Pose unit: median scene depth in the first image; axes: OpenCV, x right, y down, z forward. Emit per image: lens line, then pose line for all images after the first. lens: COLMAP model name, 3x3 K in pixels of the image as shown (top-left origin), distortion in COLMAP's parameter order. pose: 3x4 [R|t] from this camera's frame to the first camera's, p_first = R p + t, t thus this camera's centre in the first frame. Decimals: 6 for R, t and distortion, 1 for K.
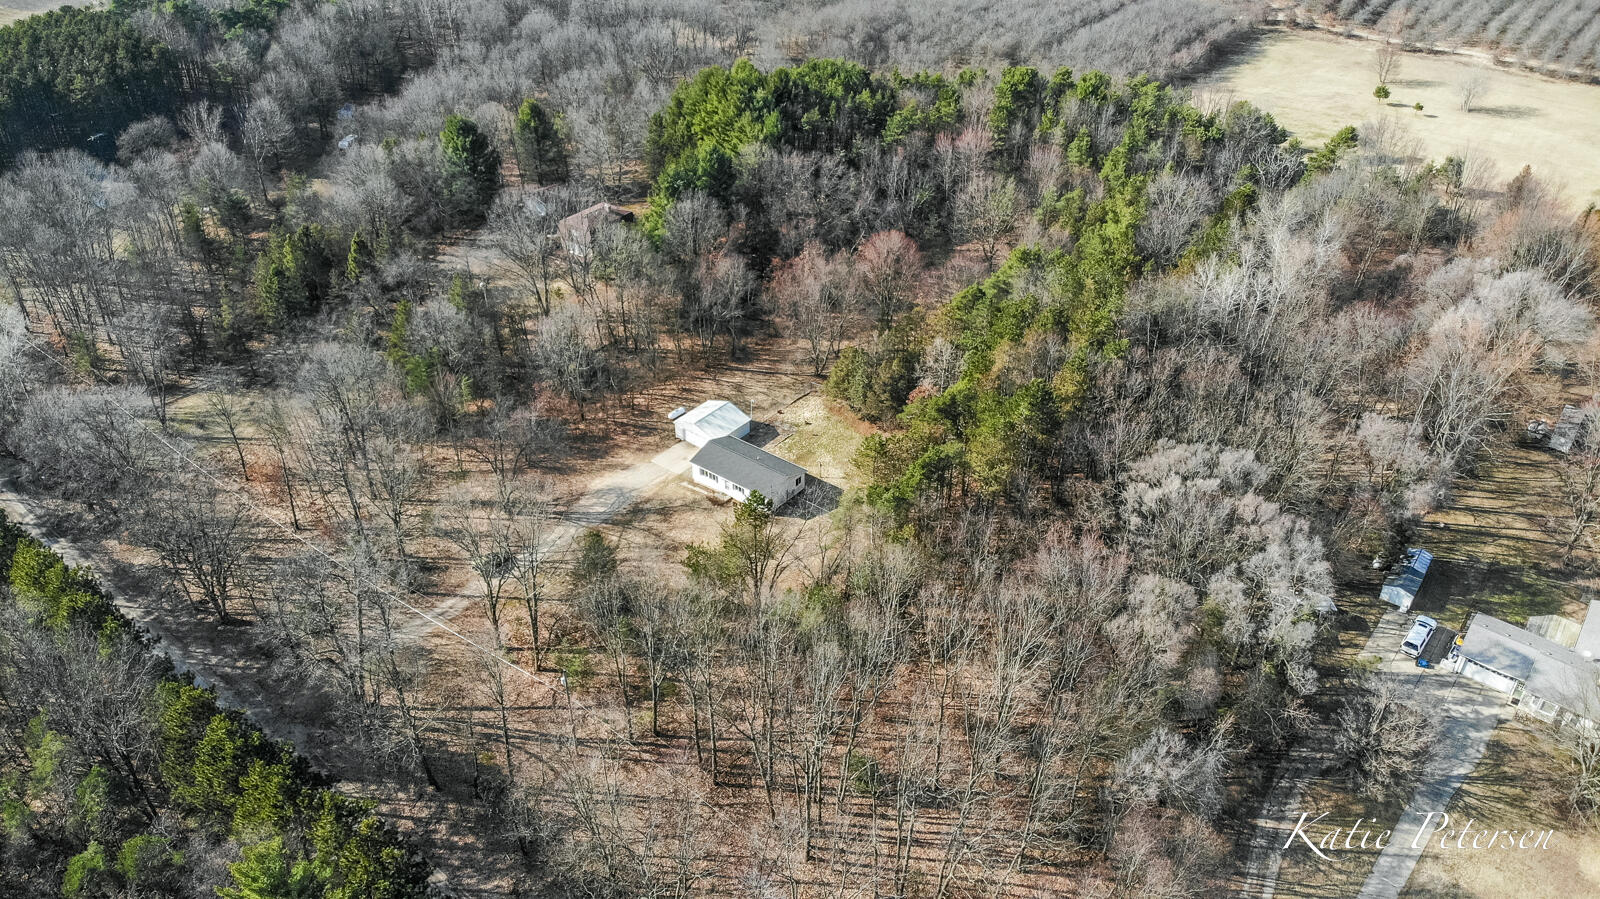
lens RADIAL K [[1144.2, 0, 794.7], [0, 1144.2, 452.2], [0, 0, 1]] dist [0.093449, -0.210062]
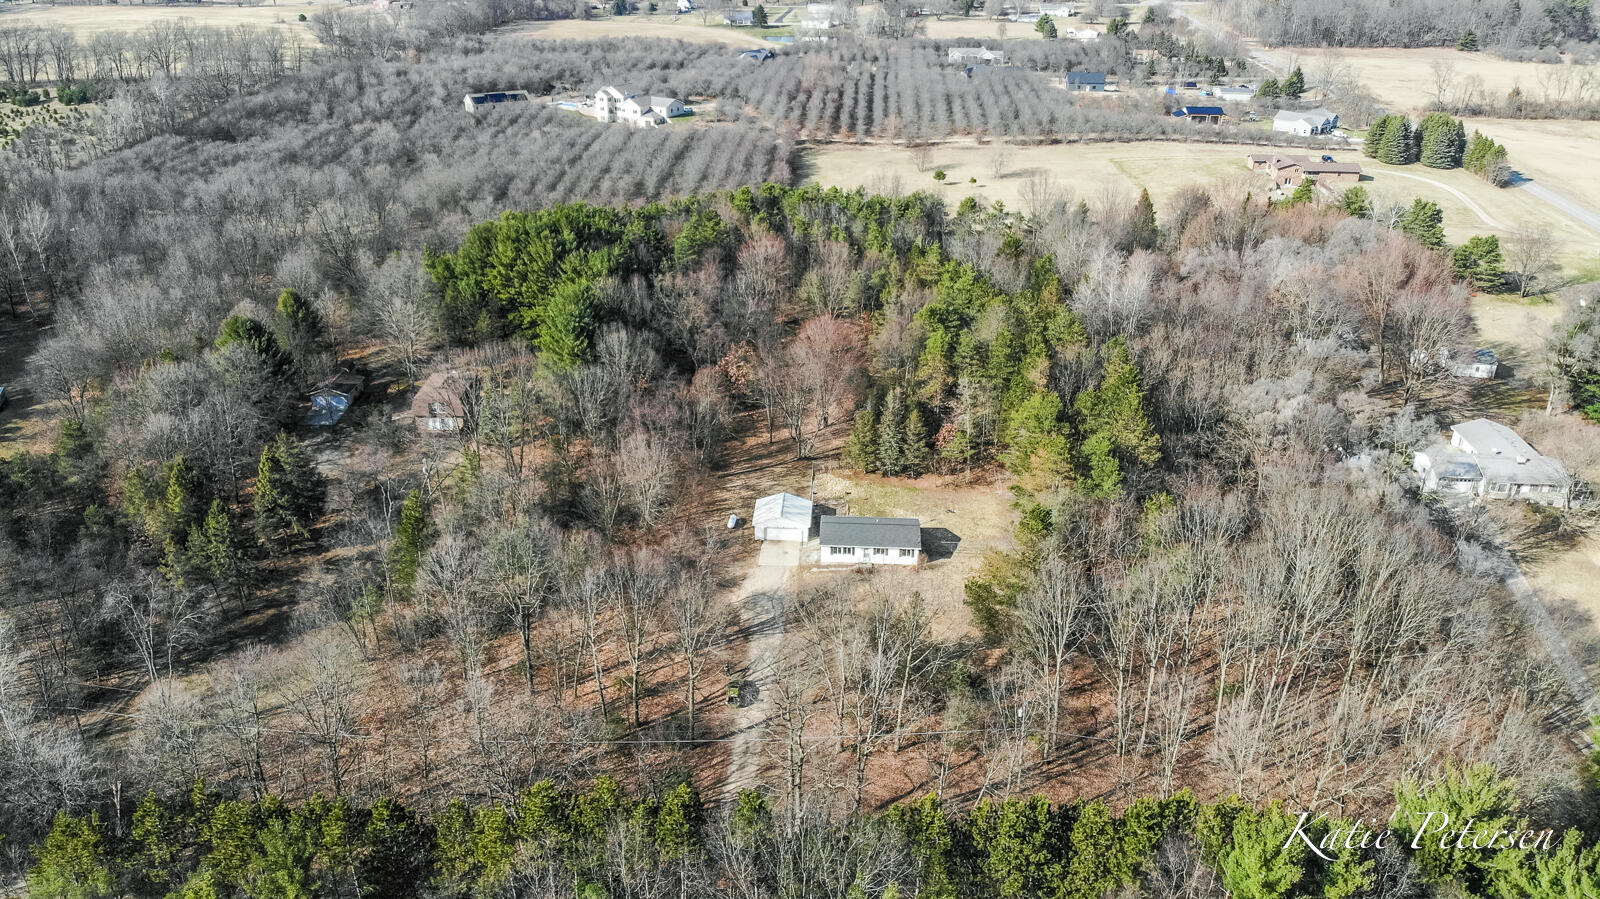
lens RADIAL K [[1144.2, 0, 794.7], [0, 1144.2, 452.2], [0, 0, 1]] dist [0.093449, -0.210062]
pose [[0.810505, -0.248629, 0.530345, -0.589292], [0.321171, 0.945833, -0.047420, -0.026689], [-0.489828, 0.208765, 0.846455, 0.117627]]
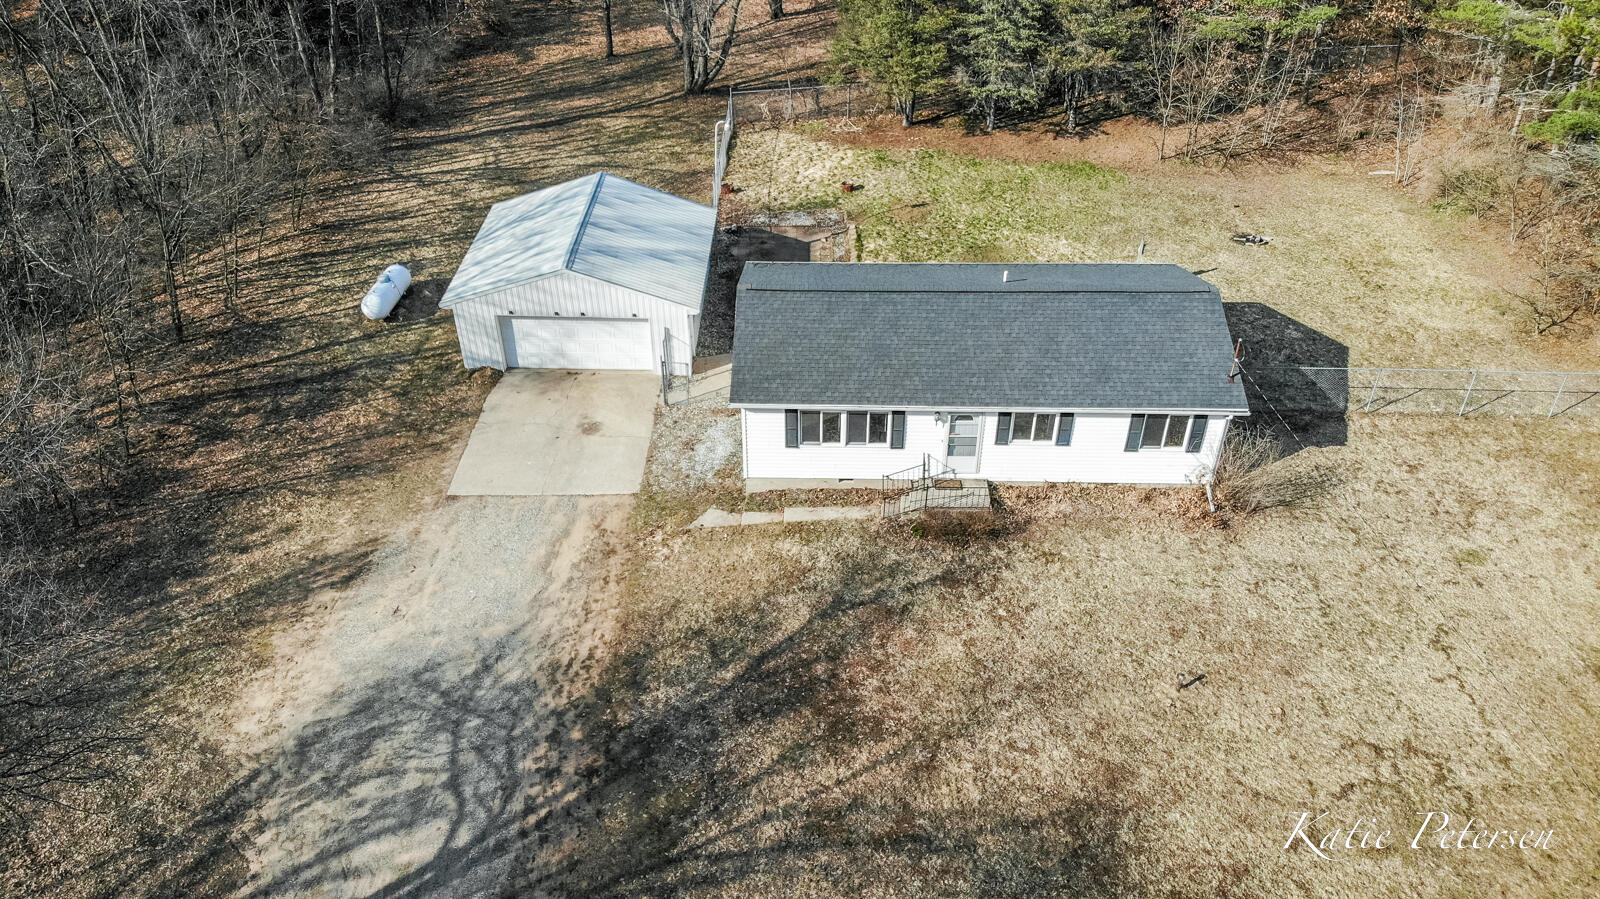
lens RADIAL K [[1144.2, 0, 794.7], [0, 1144.2, 452.2], [0, 0, 1]] dist [0.093449, -0.210062]
pose [[0.792002, -0.358599, 0.494105, -0.172566], [0.336082, 0.931740, 0.137509, -0.006840], [-0.509688, 0.057153, 0.858459, 0.765863]]
